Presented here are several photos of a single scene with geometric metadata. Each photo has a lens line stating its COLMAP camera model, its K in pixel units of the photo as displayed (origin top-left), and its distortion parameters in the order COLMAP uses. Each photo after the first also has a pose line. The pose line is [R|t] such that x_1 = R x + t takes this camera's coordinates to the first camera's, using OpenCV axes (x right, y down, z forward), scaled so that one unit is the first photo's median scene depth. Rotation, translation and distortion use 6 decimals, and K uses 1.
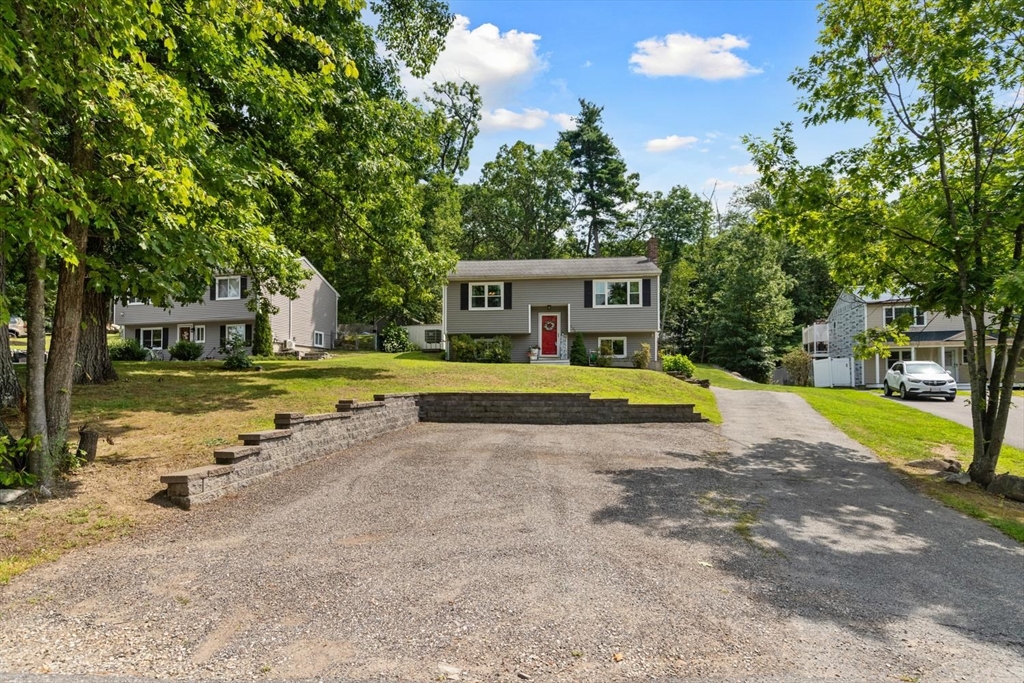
lens RADIAL K [[483.6, 0, 511.8], [0, 483.6, 329.6], [0, 0, 1]] dist [-0.005894, -0.000750]
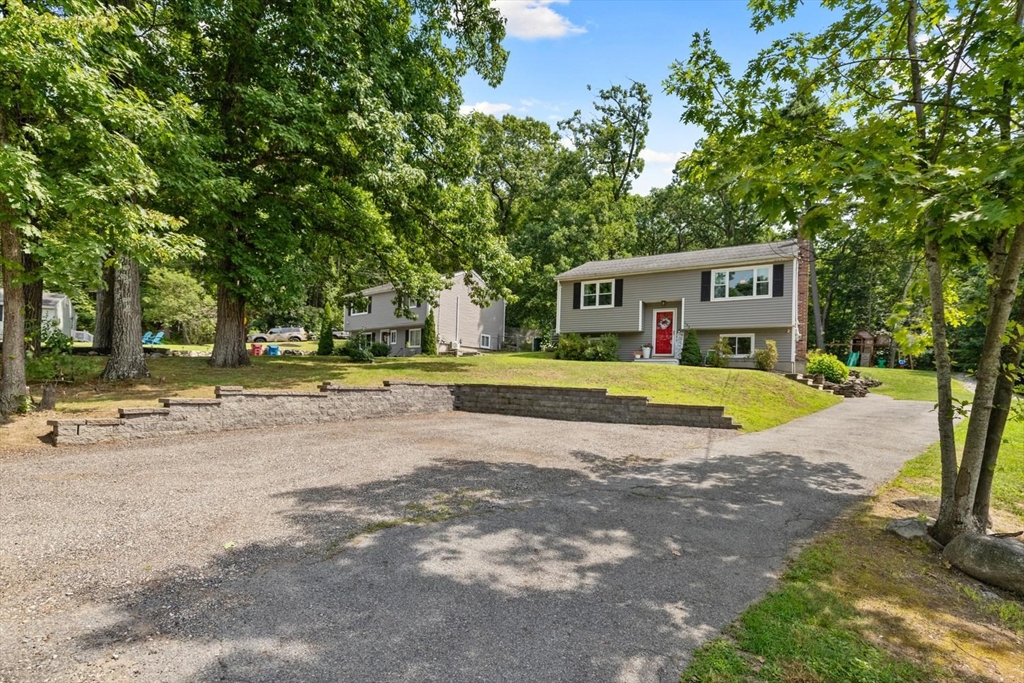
lens RADIAL K [[465.0, 0, 513.7], [0, 465.0, 335.8], [0, 0, 1]] dist [0.005836, 0.000016]
pose [[0.908809, -0.010469, -0.417082, 0.375479], [0.010935, 0.999939, -0.001273, 0.030264], [0.417070, -0.003404, 0.908868, 0.127868]]
